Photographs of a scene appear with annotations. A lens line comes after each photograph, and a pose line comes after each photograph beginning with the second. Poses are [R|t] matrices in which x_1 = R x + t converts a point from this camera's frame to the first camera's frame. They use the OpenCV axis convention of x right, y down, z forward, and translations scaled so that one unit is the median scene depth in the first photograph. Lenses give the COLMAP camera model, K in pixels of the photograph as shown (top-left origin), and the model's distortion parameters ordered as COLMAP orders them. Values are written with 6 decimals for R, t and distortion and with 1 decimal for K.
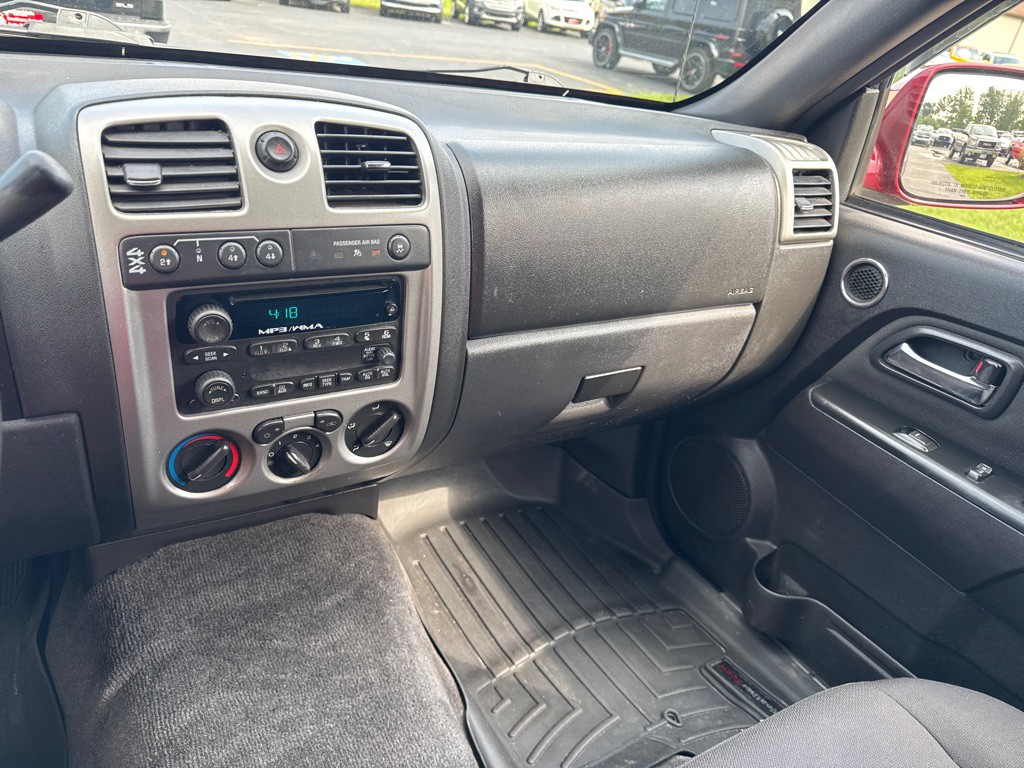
lens RADIAL K [[720.6, 0, 520.5], [0, 720.6, 386.0], [0, 0, 1]] dist [0.001592, 0.005315]
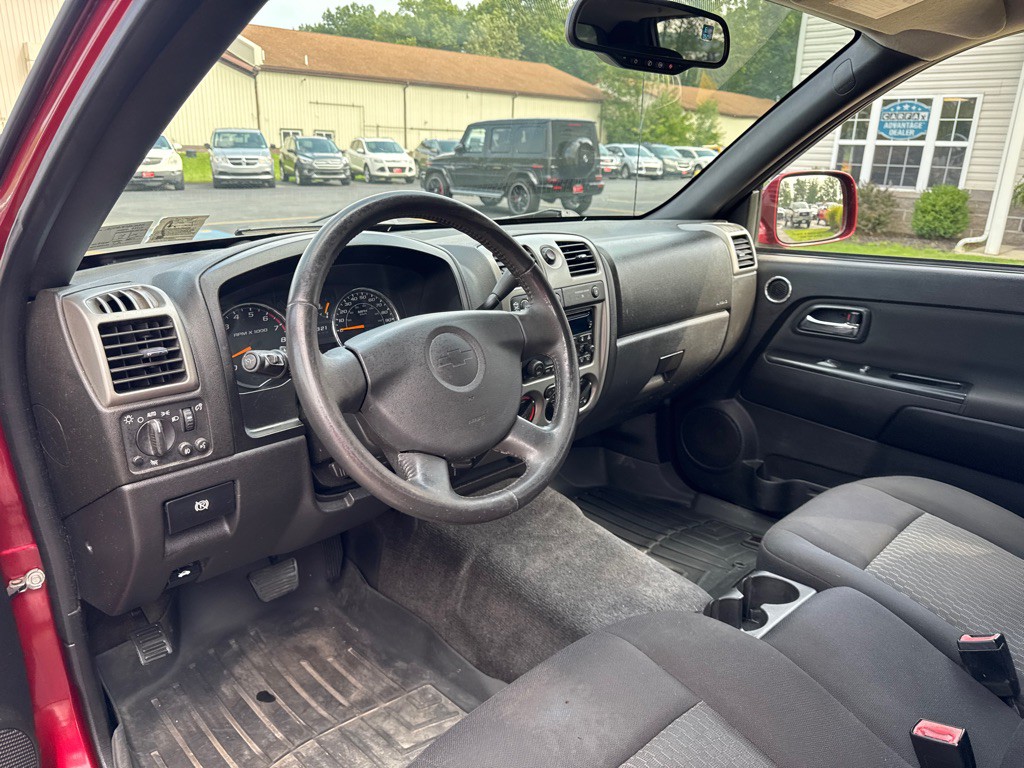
lens RADIAL K [[710.3, 0, 519.6], [0, 710.3, 399.3], [0, 0, 1]] dist [0.062298, -0.081680]
pose [[0.964559, -0.187585, 0.185576, -0.506225], [0.213373, 0.968241, -0.130315, 0.206115], [-0.155237, 0.165293, 0.973950, -0.578939]]
